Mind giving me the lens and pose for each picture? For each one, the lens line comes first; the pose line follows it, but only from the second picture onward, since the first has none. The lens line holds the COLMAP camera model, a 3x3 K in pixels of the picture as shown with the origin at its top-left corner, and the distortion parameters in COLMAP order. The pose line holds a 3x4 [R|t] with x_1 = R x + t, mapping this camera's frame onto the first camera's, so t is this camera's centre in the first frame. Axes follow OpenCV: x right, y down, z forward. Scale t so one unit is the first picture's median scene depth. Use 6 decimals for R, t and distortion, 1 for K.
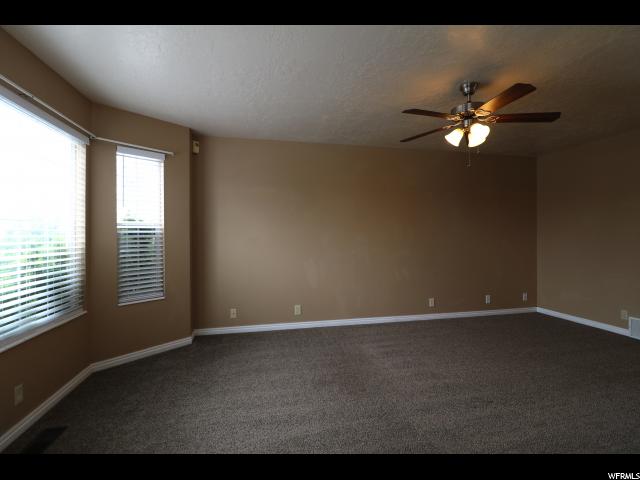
lens RADIAL K [[297.9, 0, 319.5], [0, 297.9, 236.9], [0, 0, 1]] dist [0.001924, -0.013580]
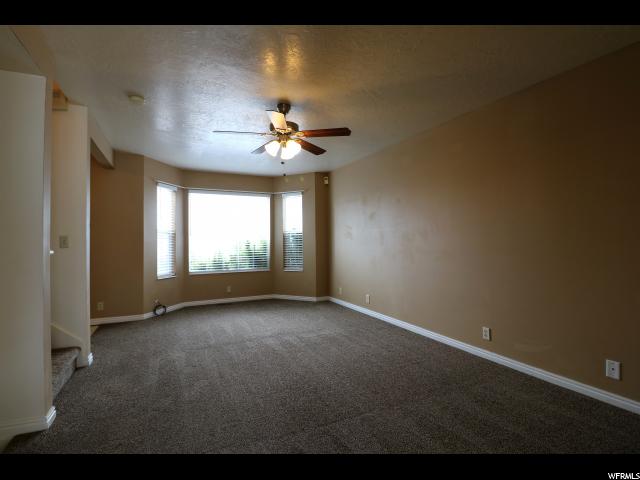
lens RADIAL K [[306.1, 0, 320.0], [0, 306.1, 240.0], [0, 0, 1]] dist [-0.017288, -0.000446]
pose [[0.249199, 0.005381, -0.968437, 1.325792], [0.004656, 0.999966, 0.006754, 0.003212], [0.968441, -0.006192, 0.249166, 0.647638]]
